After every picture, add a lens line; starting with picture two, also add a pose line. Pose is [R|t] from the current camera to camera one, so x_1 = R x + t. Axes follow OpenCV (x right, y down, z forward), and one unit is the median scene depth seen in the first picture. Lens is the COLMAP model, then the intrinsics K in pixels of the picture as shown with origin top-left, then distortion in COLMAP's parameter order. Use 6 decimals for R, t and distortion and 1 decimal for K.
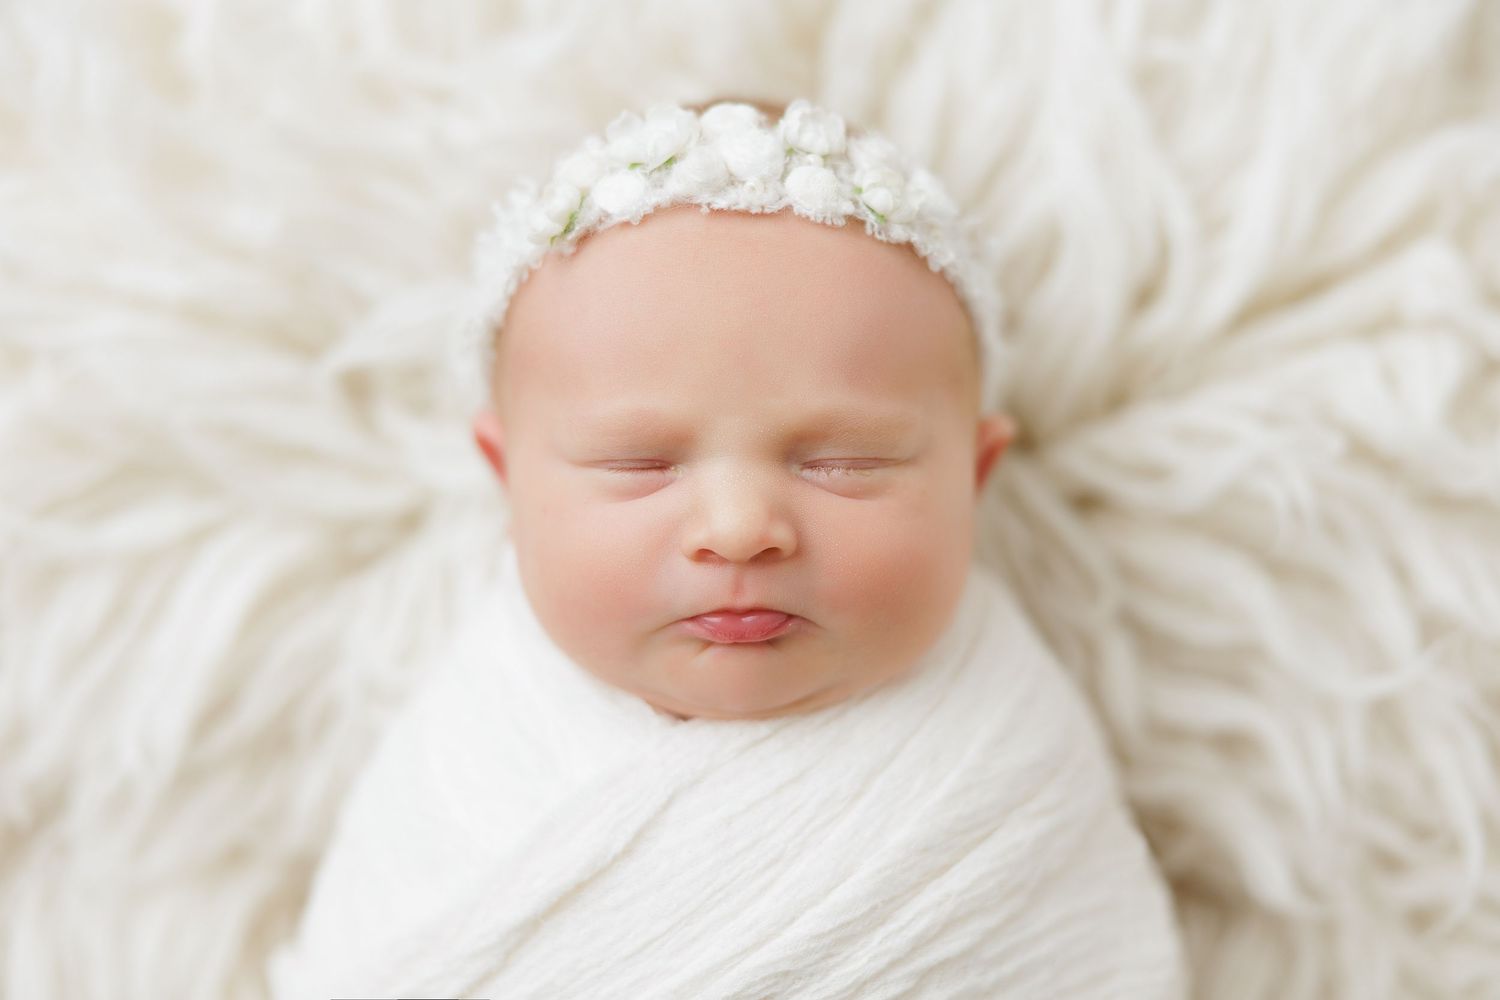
lens RADIAL K [[2367.0, 0, 752.7], [0, 2367.0, 504.7], [0, 0, 1]] dist [0.054163, 0.000000]
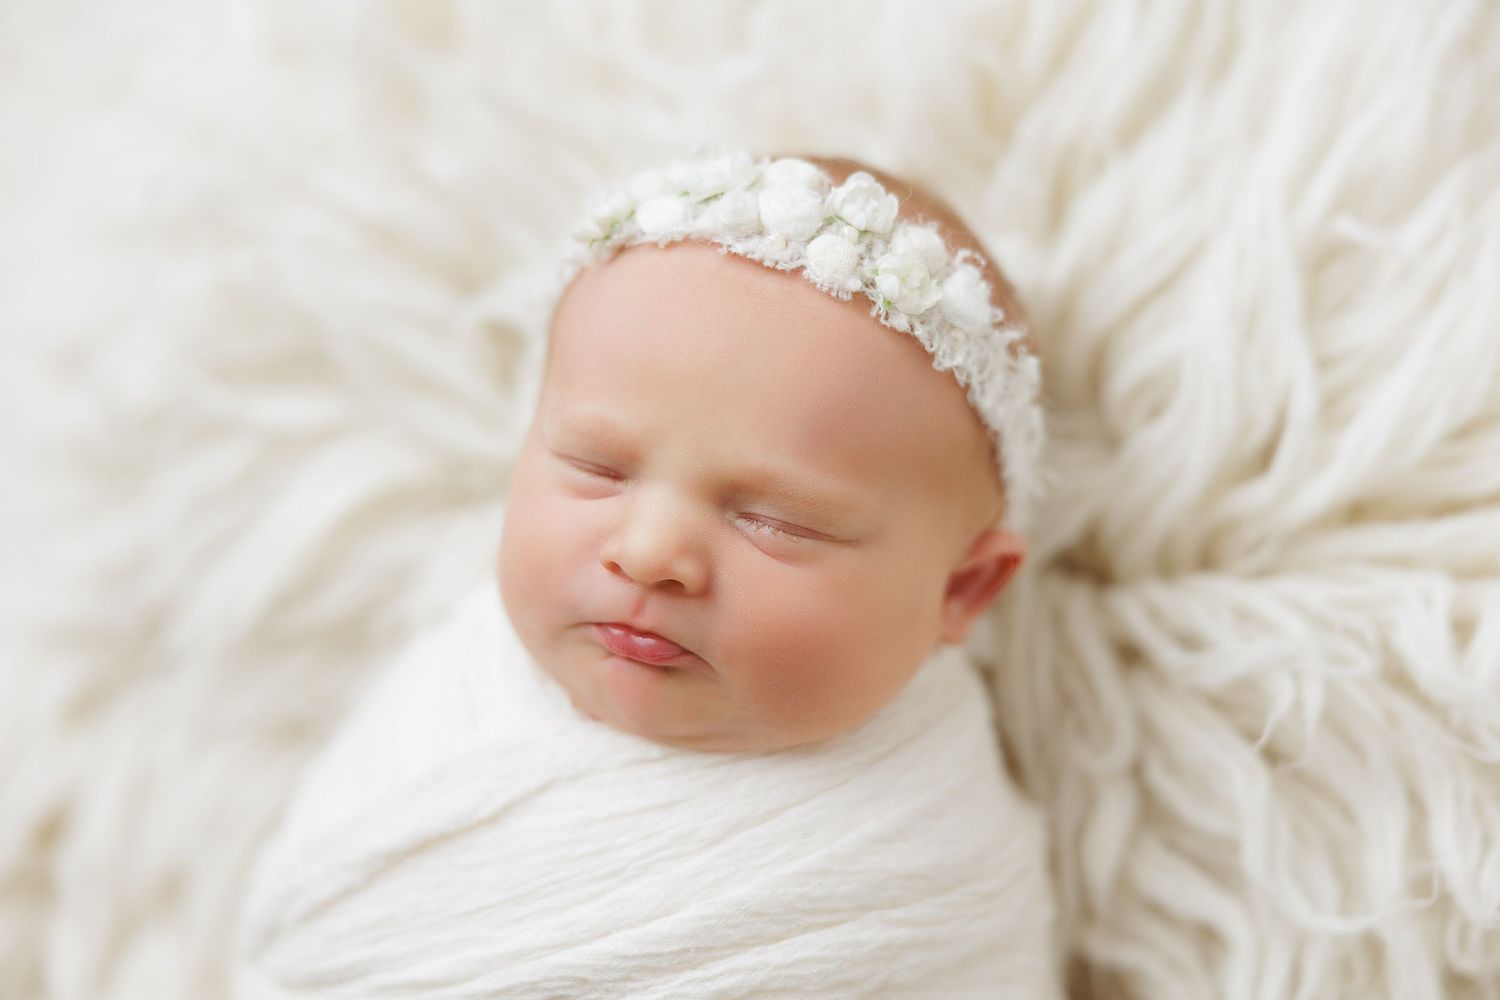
lens RADIAL K [[2367.0, 0, 746.0], [0, 2367.0, 494.4], [0, 0, 1]] dist [0.054163, 0.000000]
pose [[0.916652, 0.286031, -0.279170, 0.300031], [-0.290188, 0.956581, 0.027261, -0.052298], [0.274847, 0.056023, 0.959855, 0.015787]]
